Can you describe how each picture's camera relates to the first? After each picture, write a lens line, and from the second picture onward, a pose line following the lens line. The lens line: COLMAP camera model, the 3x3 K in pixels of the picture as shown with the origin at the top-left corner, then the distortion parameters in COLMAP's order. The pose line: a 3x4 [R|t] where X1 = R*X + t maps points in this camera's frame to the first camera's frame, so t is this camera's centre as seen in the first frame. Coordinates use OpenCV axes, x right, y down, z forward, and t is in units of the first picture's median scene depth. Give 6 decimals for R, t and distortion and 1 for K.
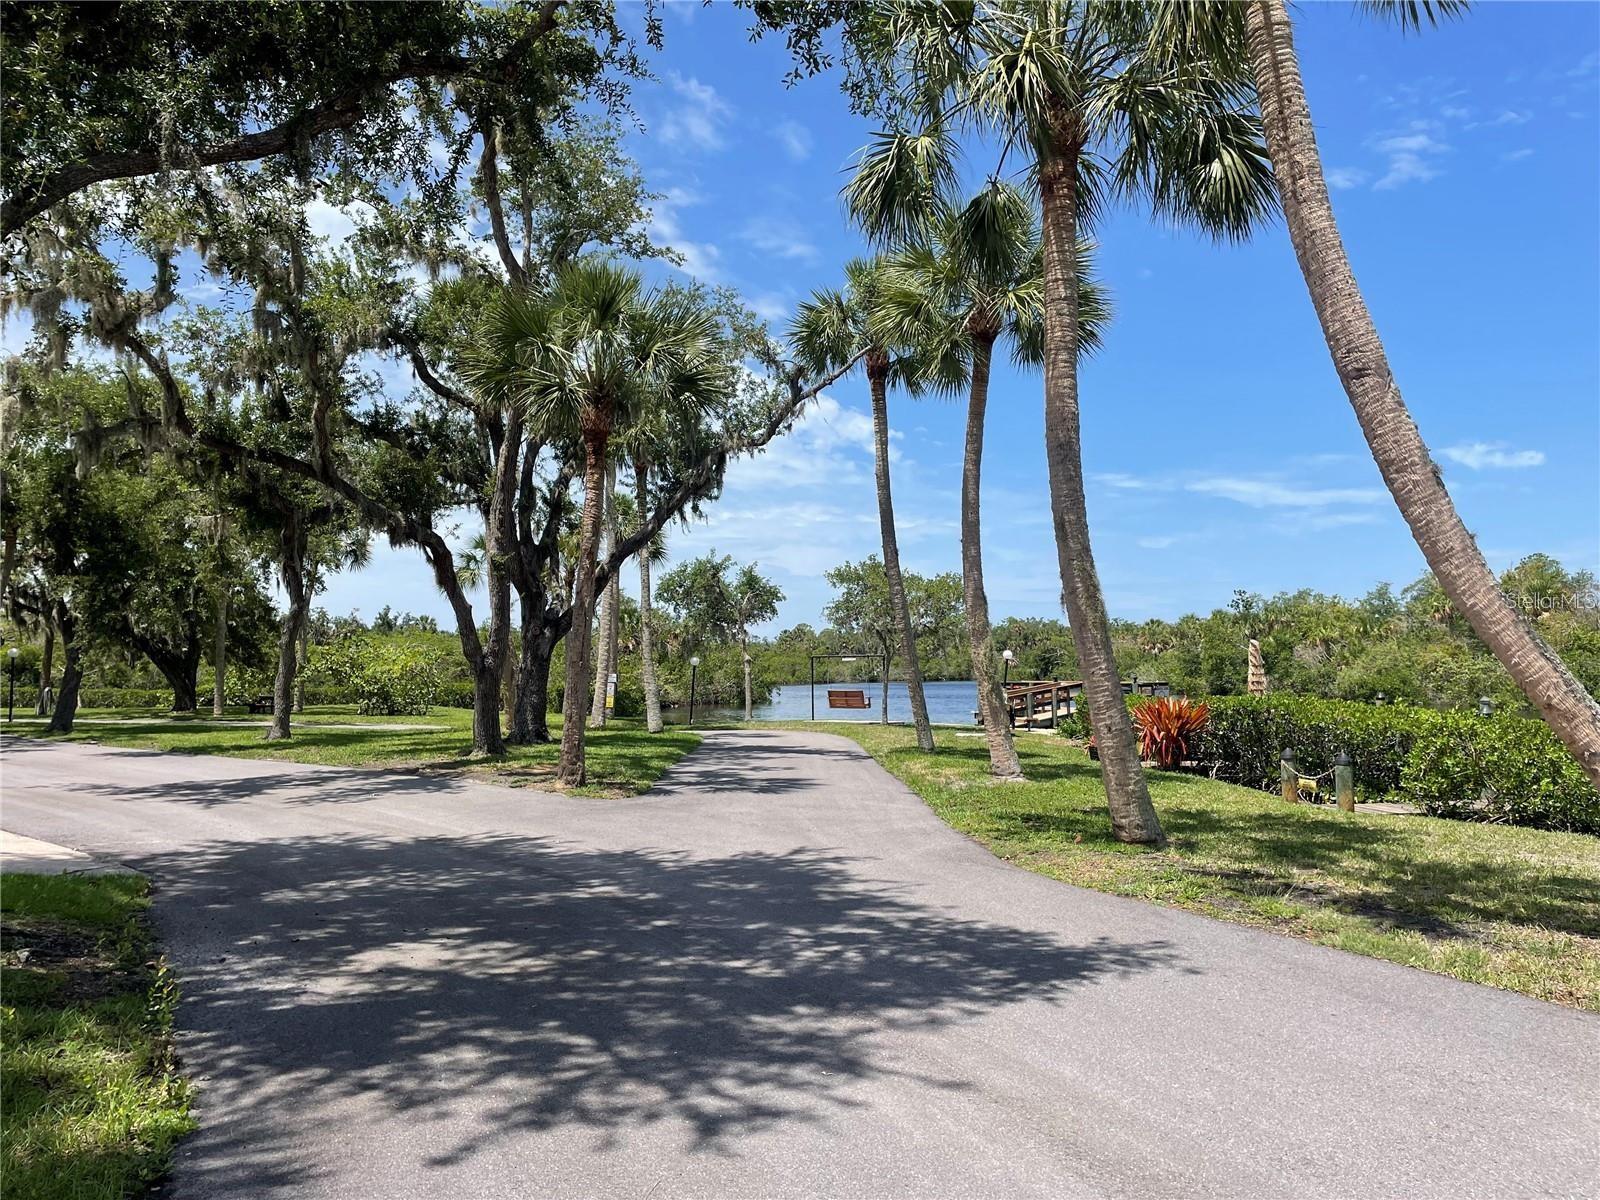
lens RADIAL K [[1212.7, 0, 827.0], [0, 1212.7, 577.7], [0, 0, 1]] dist [0.002980, -0.001264]
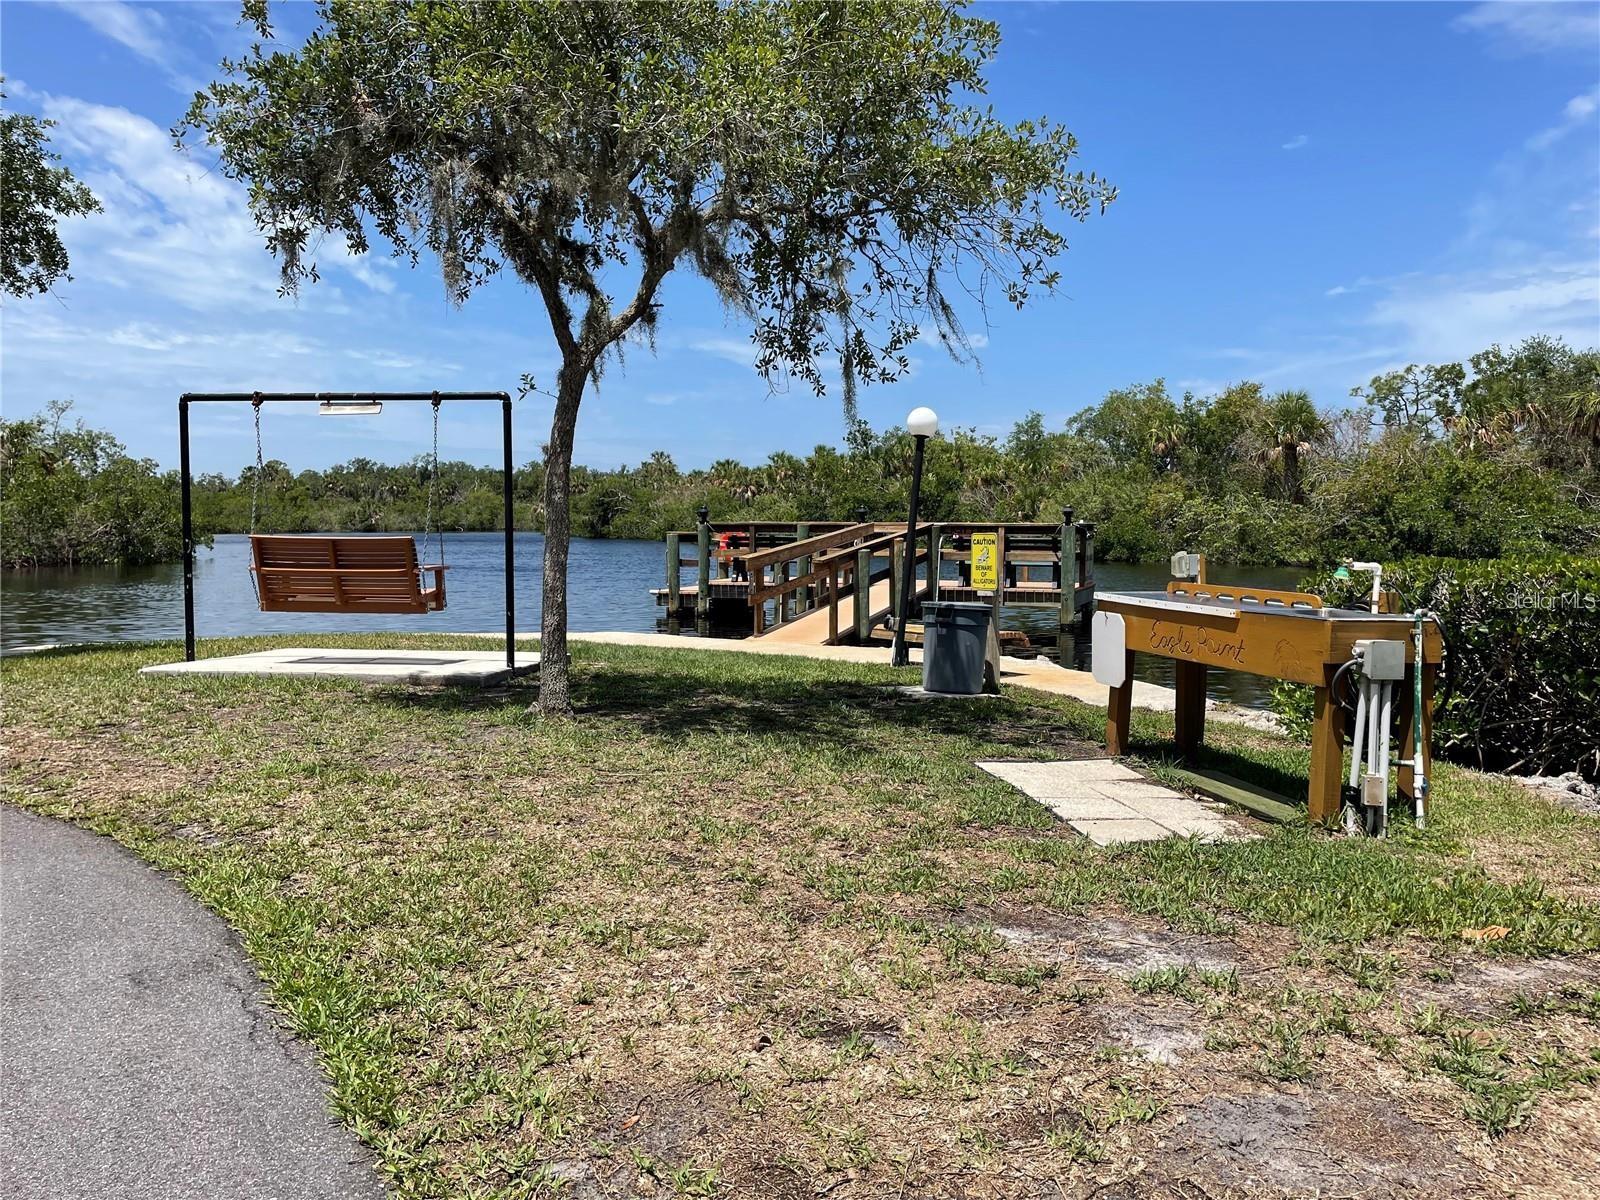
lens RADIAL K [[1212.7, 0, 827.0], [0, 1212.7, 577.7], [0, 0, 1]] dist [0.002980, -0.001264]
pose [[0.920408, -0.010249, 0.390825, 0.002495], [-0.037017, 0.992881, 0.113215, 0.015502], [-0.389203, -0.118671, 0.913476, 0.164287]]
